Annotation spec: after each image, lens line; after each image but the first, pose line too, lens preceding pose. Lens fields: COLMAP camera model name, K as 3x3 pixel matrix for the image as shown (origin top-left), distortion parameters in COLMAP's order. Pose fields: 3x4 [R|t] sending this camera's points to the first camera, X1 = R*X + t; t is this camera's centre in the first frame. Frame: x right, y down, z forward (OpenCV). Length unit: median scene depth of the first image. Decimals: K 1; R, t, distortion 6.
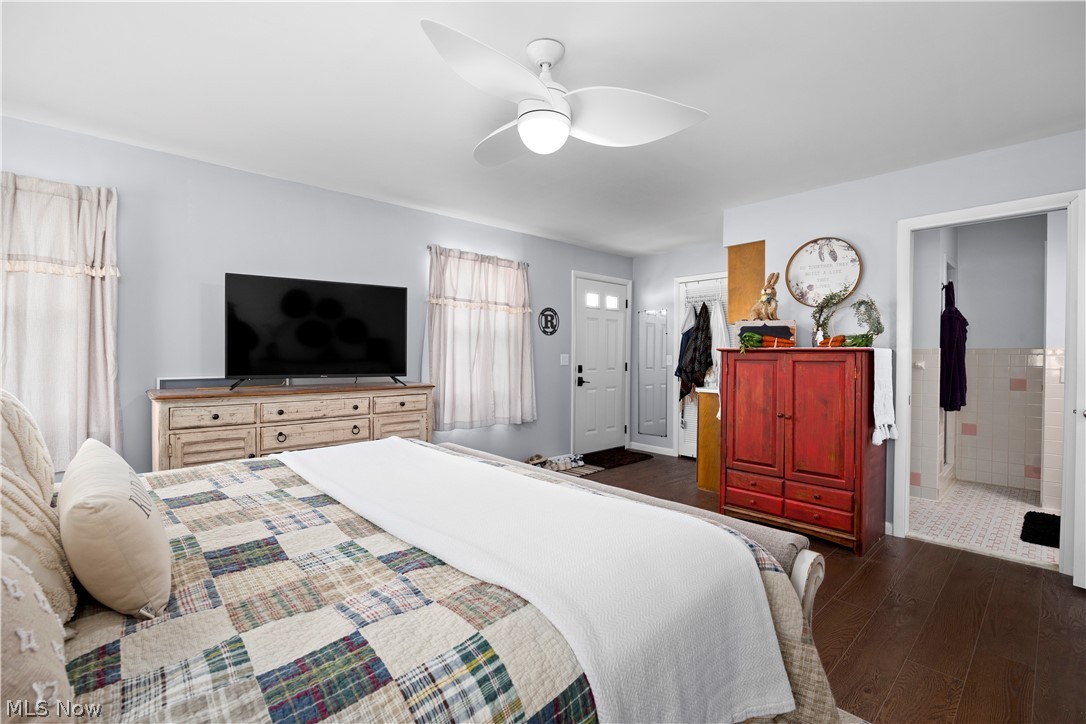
lens RADIAL K [[480.2, 0, 543.4], [0, 480.2, 362.4], [0, 0, 1]] dist [0.000737, 0.000041]
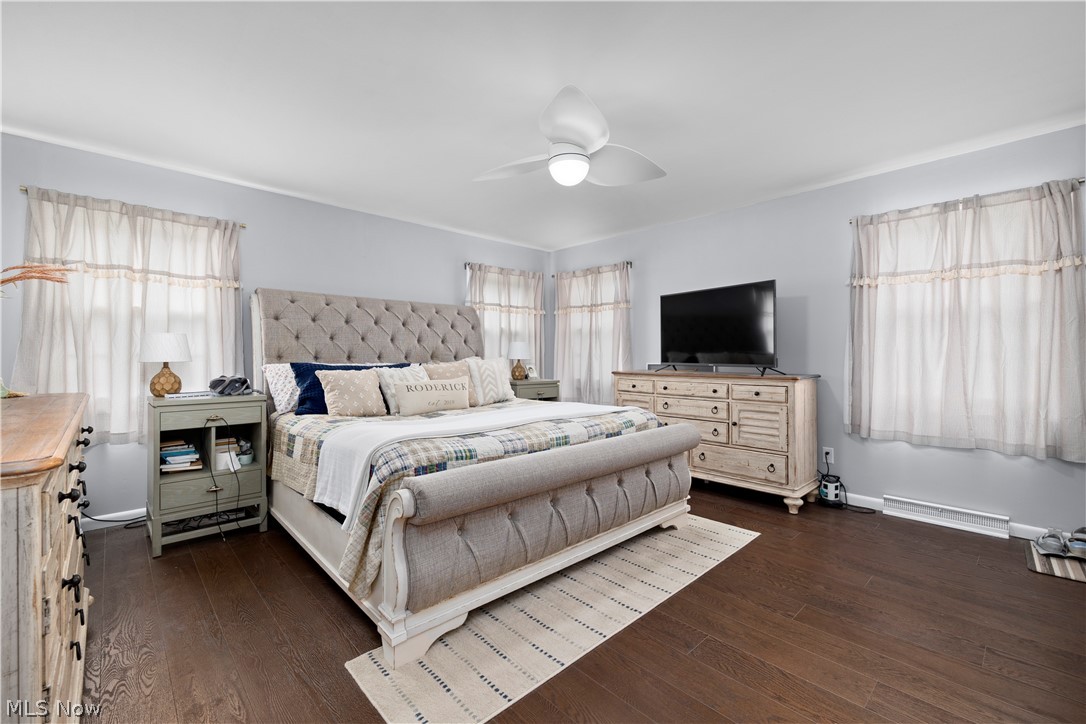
lens RADIAL K [[445.5, 0, 543.6], [0, 445.5, 355.1], [0, 0, 1]] dist [-0.008212, 0.000280]
pose [[0.019772, 0.002046, -0.999802, 0.678625], [-0.005049, 0.999985, 0.001947, 0.003061], [0.999792, 0.005010, 0.019782, 0.524026]]
